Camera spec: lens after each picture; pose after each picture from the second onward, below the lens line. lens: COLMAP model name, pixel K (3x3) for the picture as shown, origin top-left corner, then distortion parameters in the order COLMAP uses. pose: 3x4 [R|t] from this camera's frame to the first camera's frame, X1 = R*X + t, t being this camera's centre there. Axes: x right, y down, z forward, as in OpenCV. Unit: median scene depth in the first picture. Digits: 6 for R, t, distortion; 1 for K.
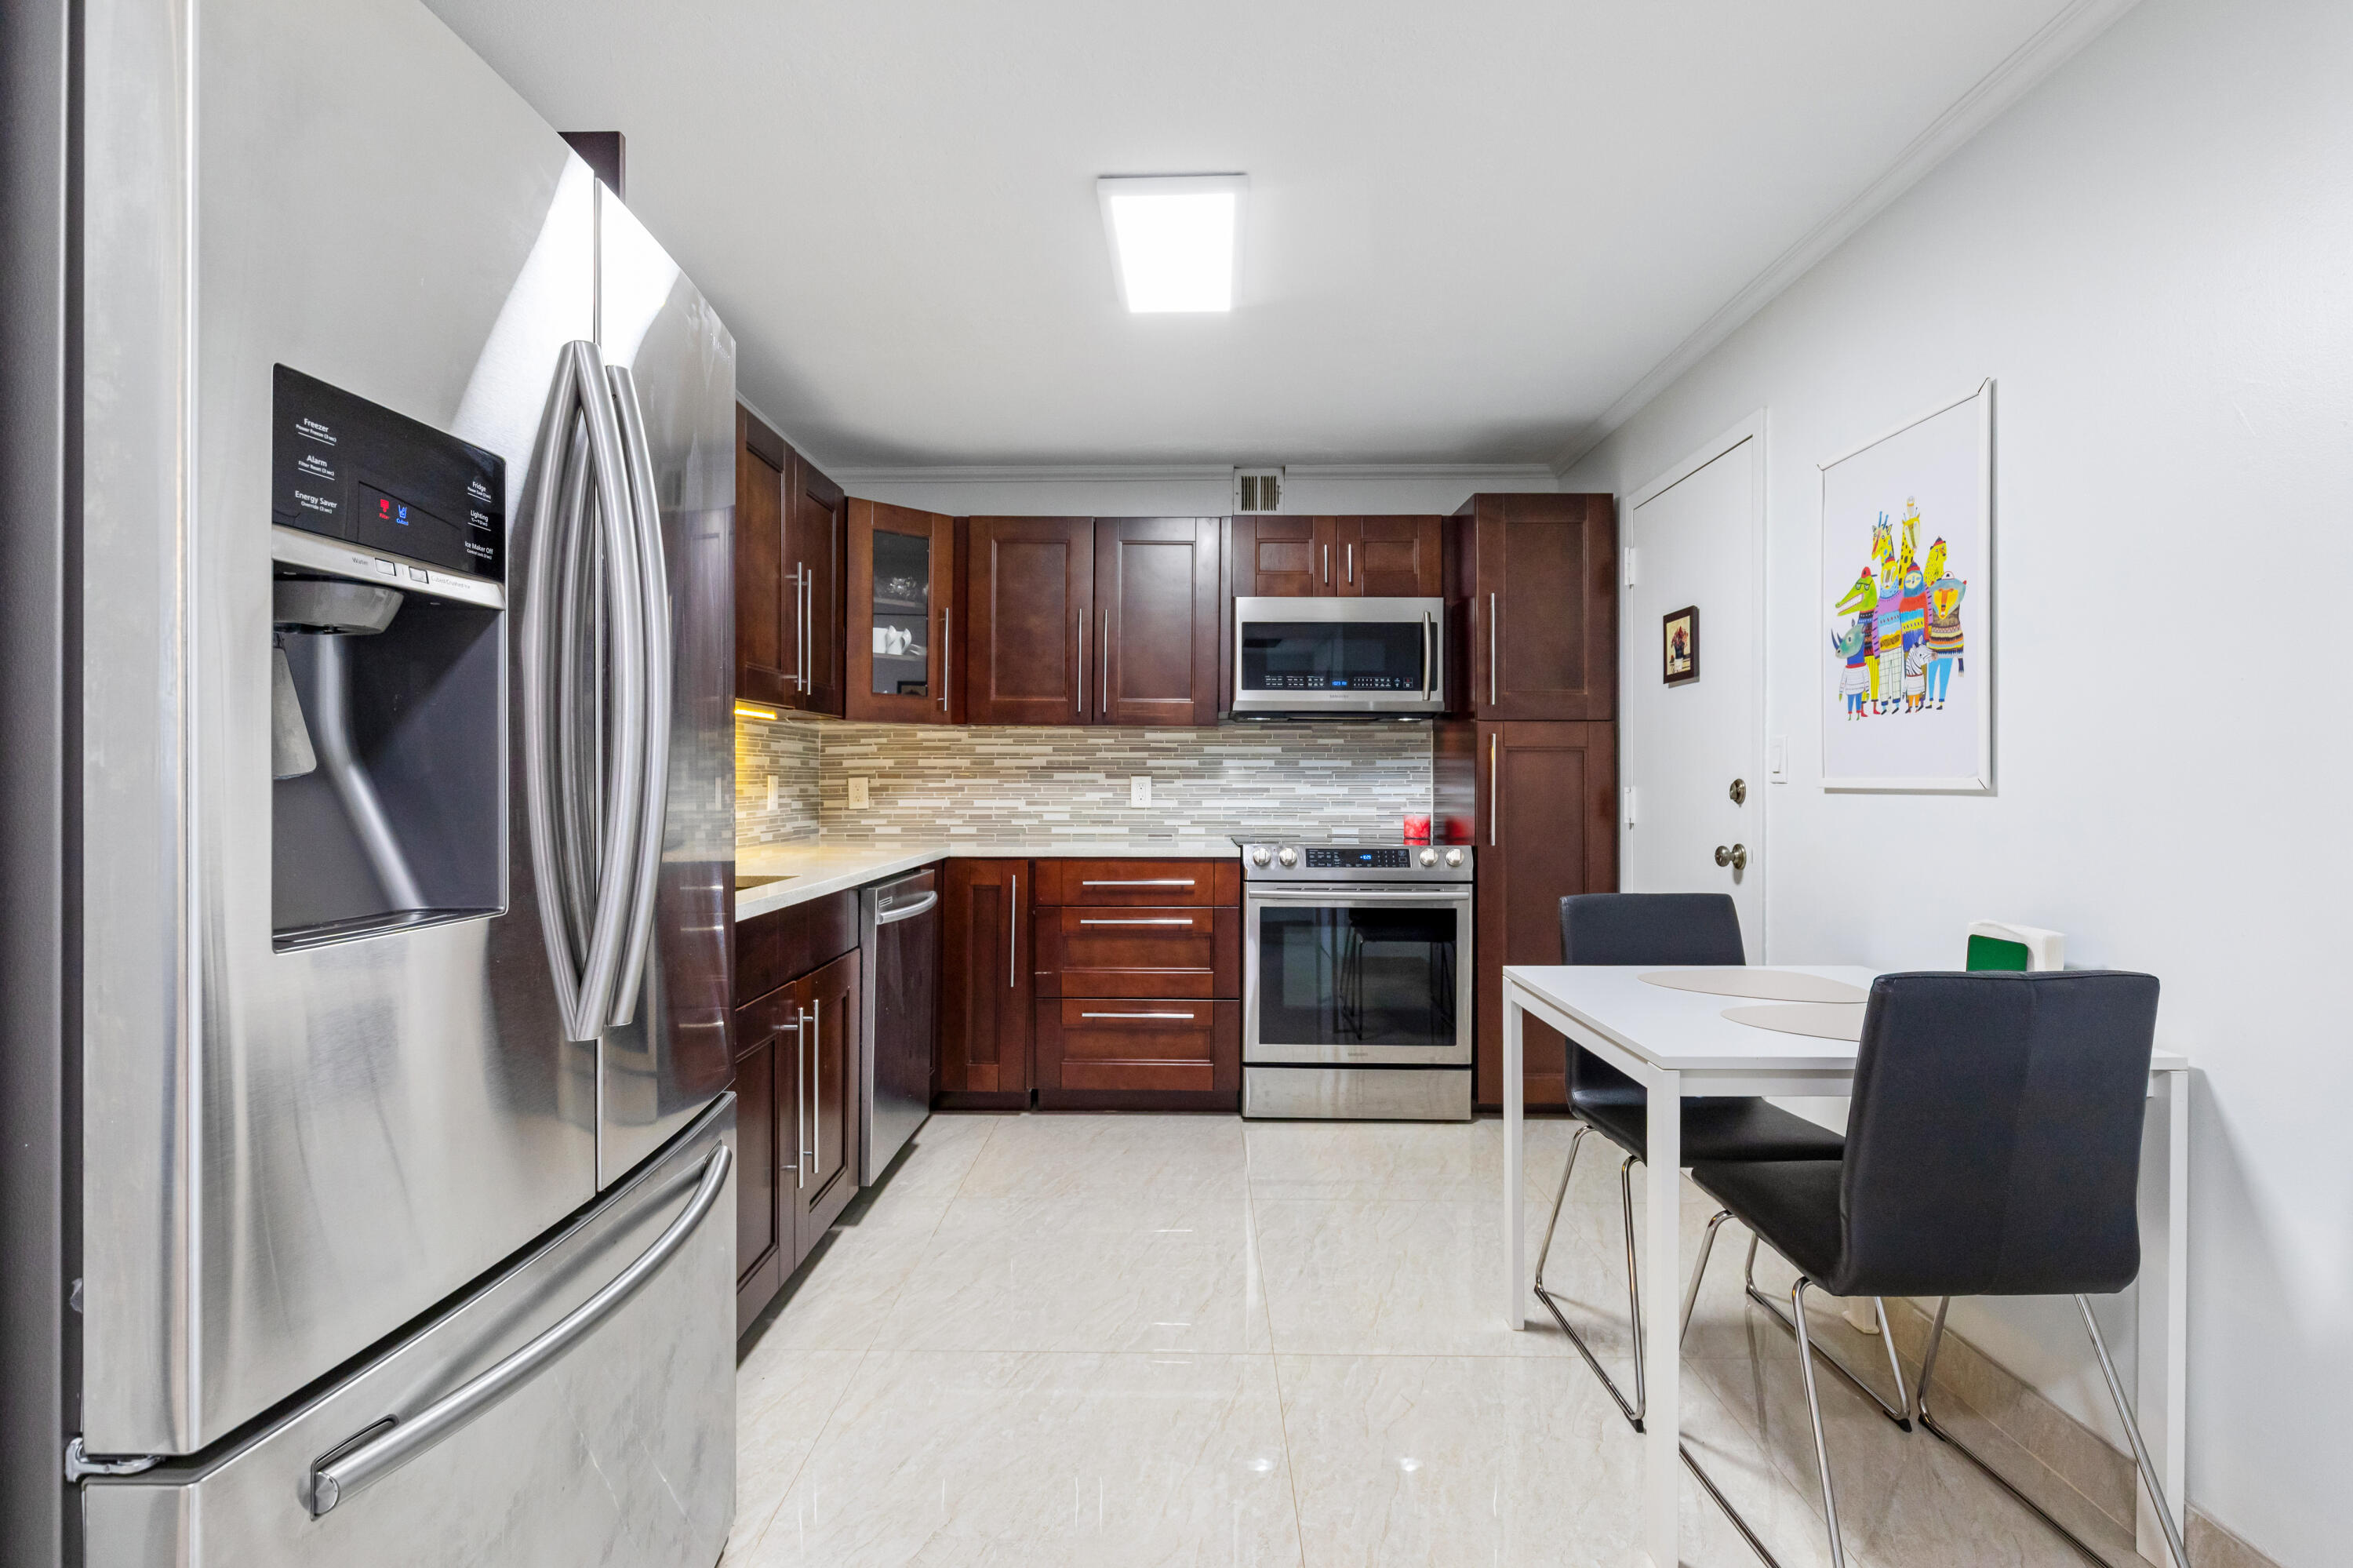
lens RADIAL K [[1114.9, 0, 1176.5], [0, 1114.9, 784.0], [0, 0, 1]] dist [0.000441, 0.000074]
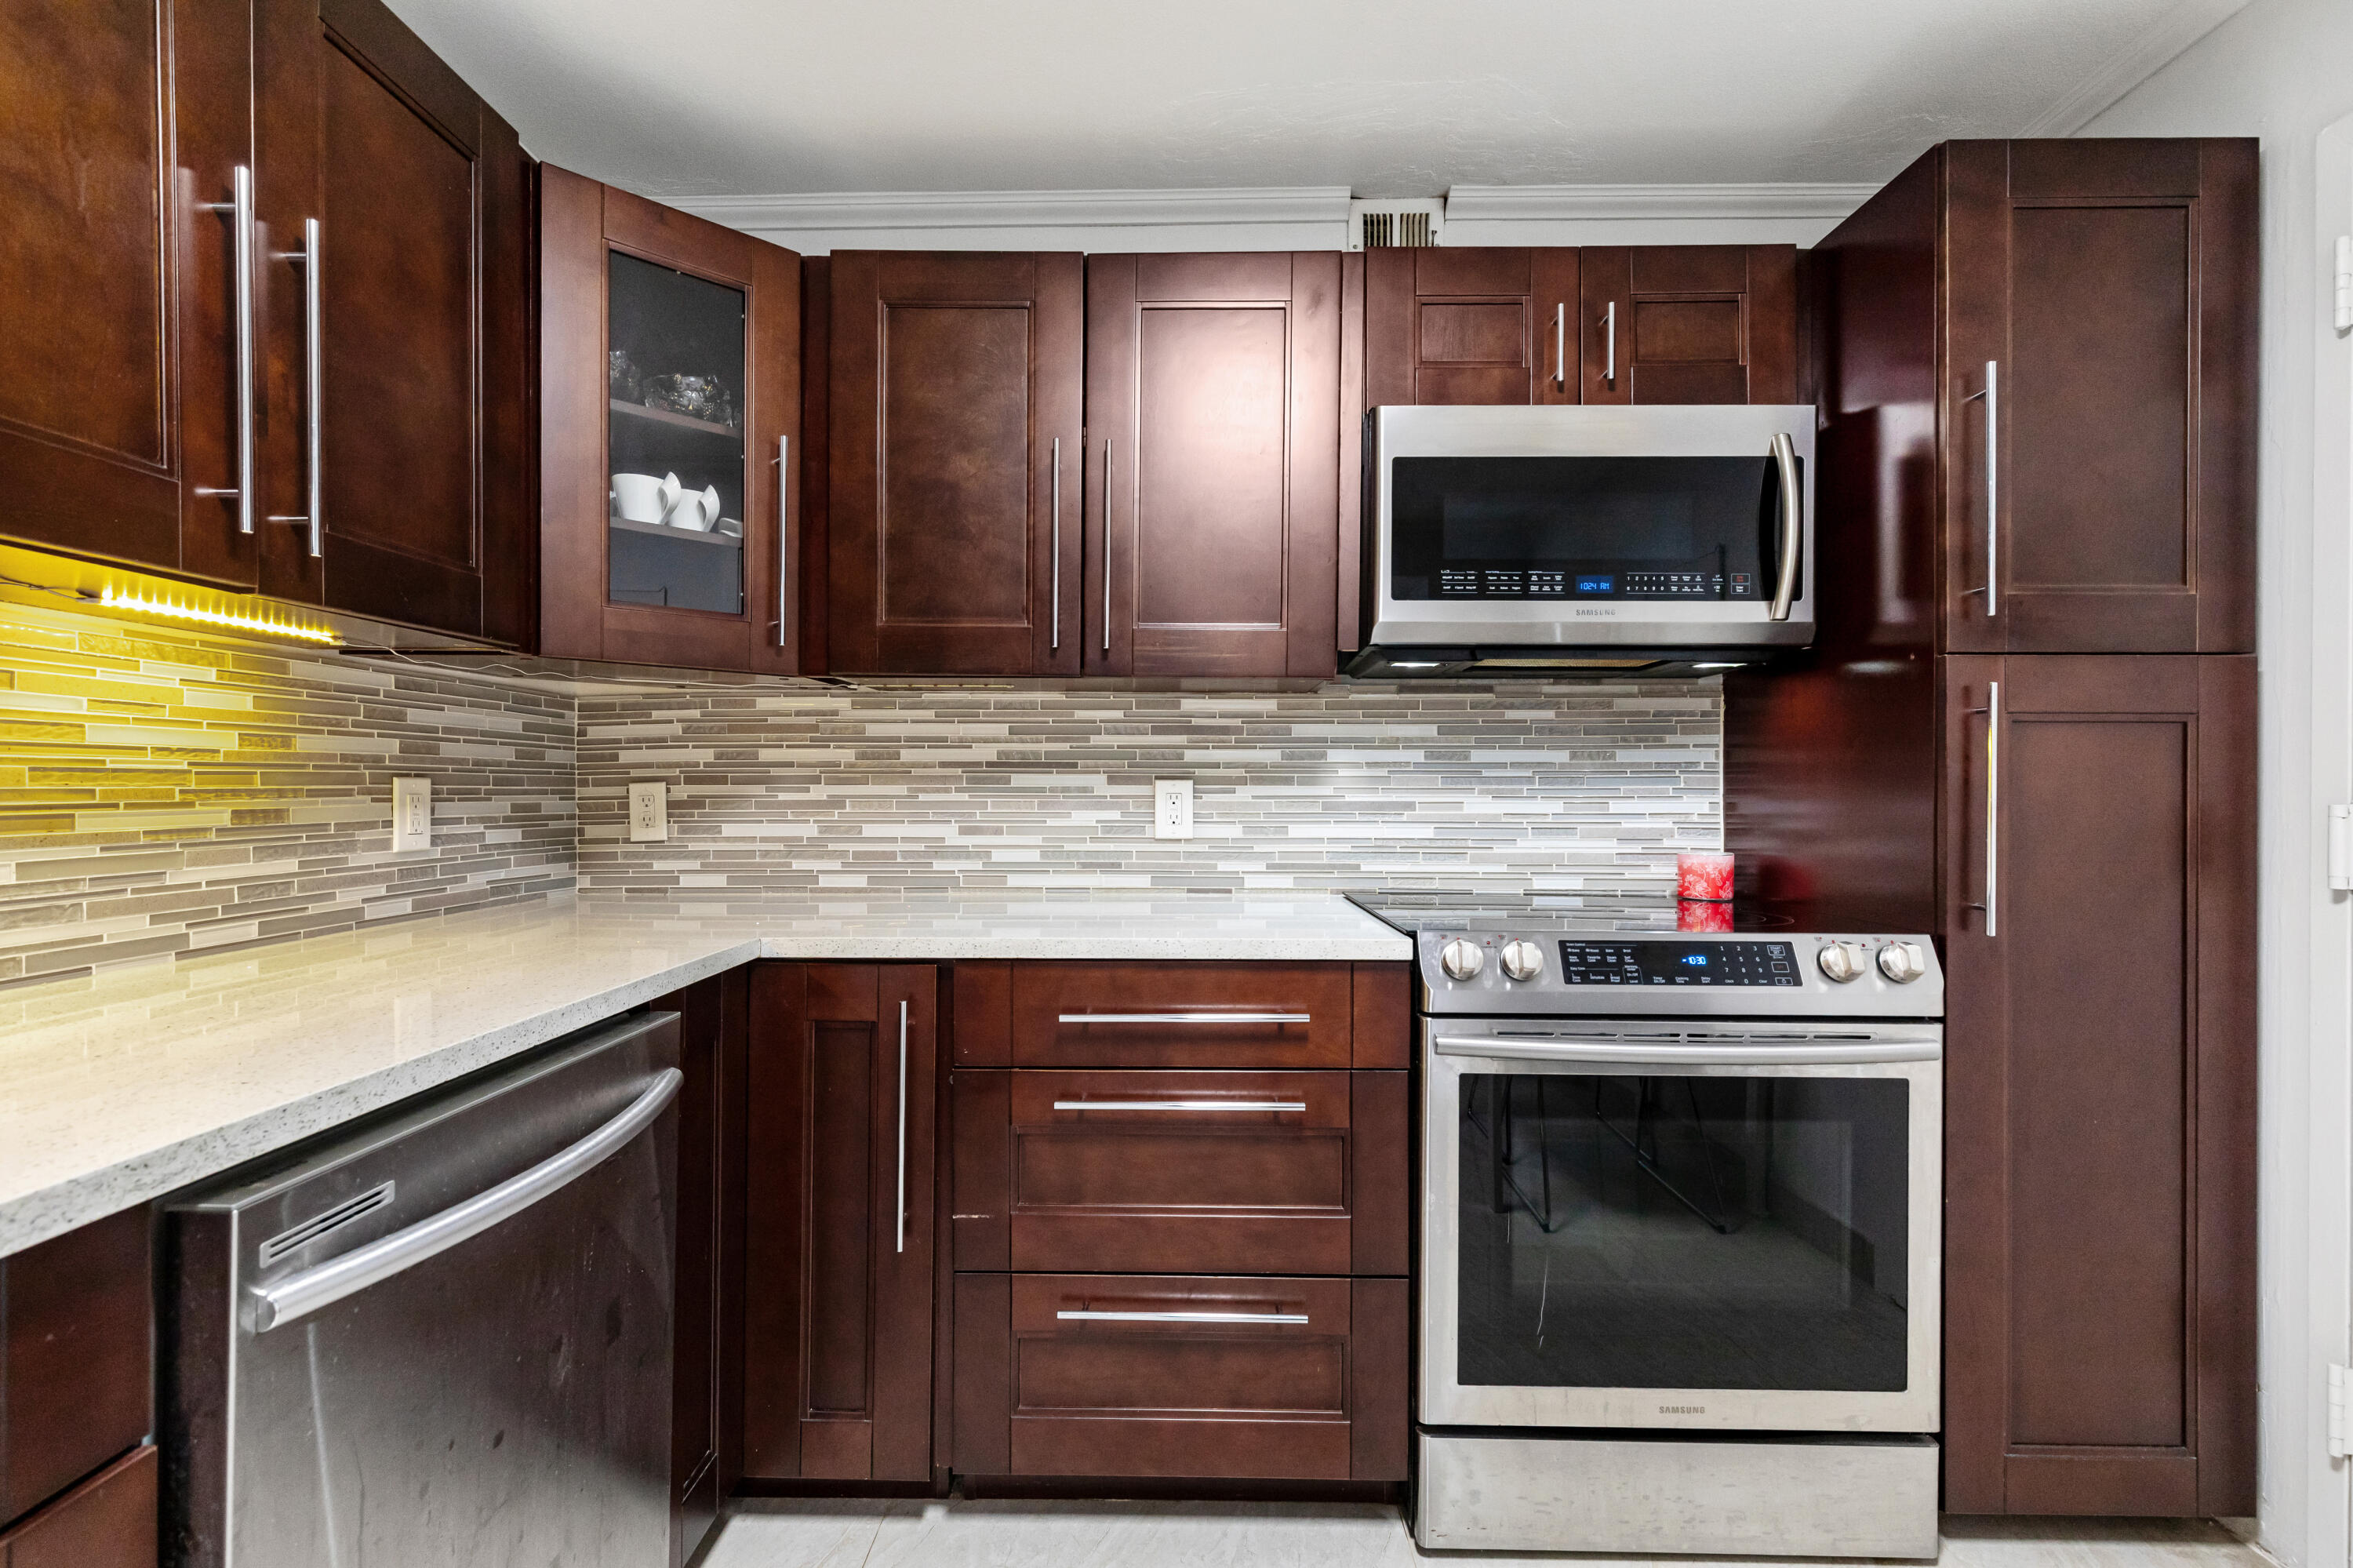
lens RADIAL K [[1073.3, 0, 1176.5], [0, 1073.3, 784.0], [0, 0, 1]] dist [0.026401, 0.000079]
pose [[0.999986, -0.000532, 0.005273, -0.035882], [0.000563, 0.999982, -0.005926, -0.002214], [-0.005270, 0.005929, 0.999969, 0.522434]]
